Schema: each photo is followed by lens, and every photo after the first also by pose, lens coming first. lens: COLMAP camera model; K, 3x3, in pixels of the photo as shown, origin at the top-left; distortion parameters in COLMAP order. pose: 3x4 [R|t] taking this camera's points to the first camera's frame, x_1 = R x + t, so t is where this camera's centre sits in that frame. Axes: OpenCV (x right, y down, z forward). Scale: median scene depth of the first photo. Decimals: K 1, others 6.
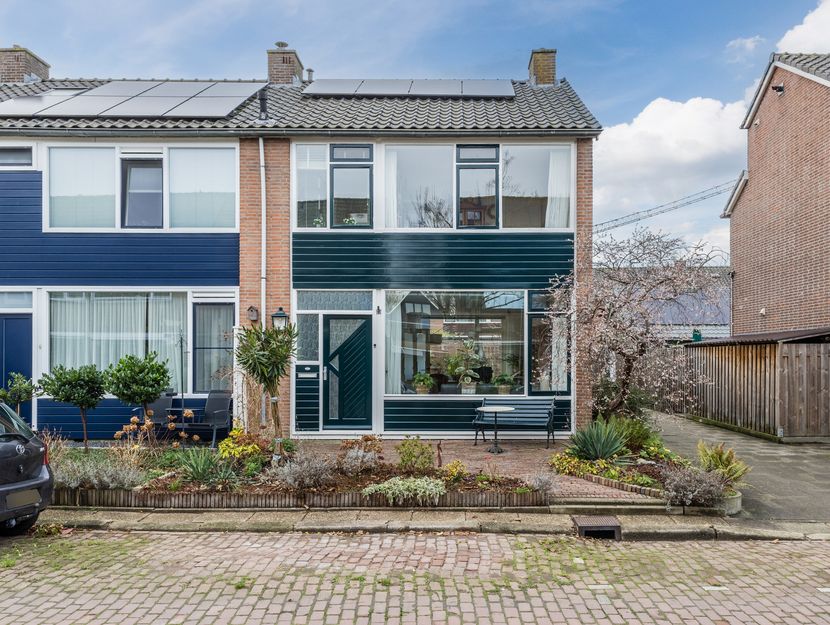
lens RADIAL K [[720.5, 0, 439.0], [0, 720.5, 368.8], [0, 0, 1]] dist [0.020029, -0.016928]
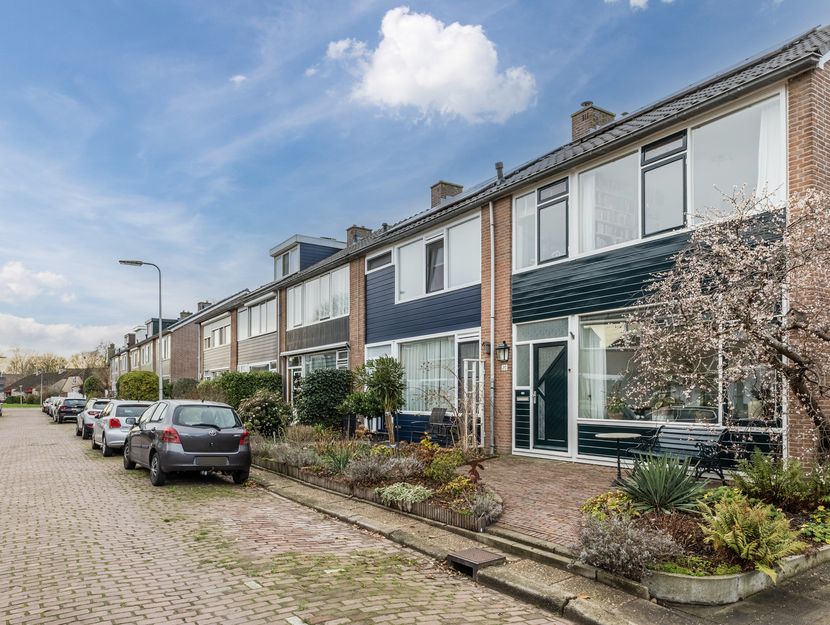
lens RADIAL K [[580.5, 0, 369.2], [0, 580.5, 405.0], [0, 0, 1]] dist [-0.006583, 0.000611]
pose [[0.518759, 0.012457, -0.854830, 0.473874], [-0.011946, 0.999902, 0.007321, 0.014673], [0.854837, 0.006414, 0.518856, 0.324891]]
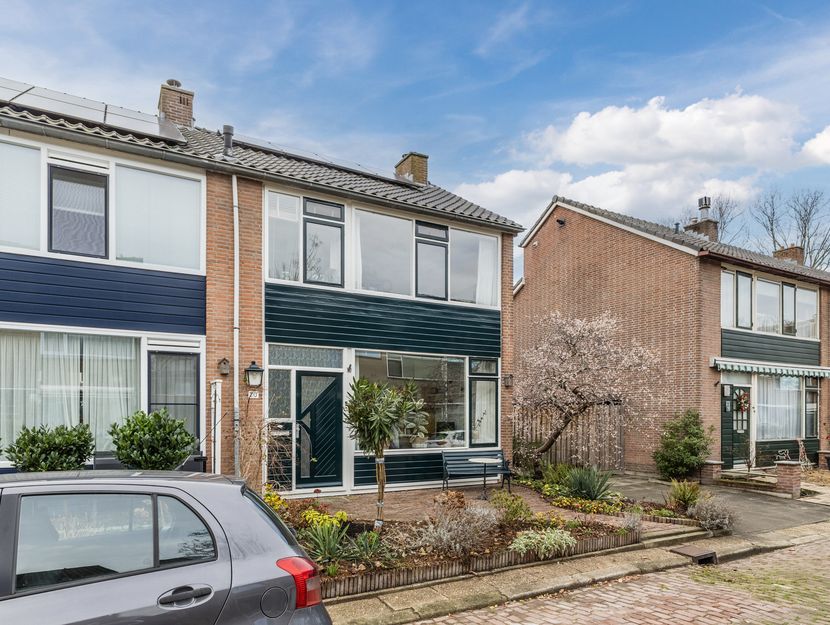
lens RADIAL K [[562.1, 0, 410.7], [0, 562.1, 422.6], [0, 0, 1]] dist [0.008087, -0.012596]
pose [[0.860501, -0.007711, 0.509390, -0.416481], [0.008531, 0.999963, 0.000727, -0.004325], [-0.509377, 0.003720, 0.860536, 0.269972]]
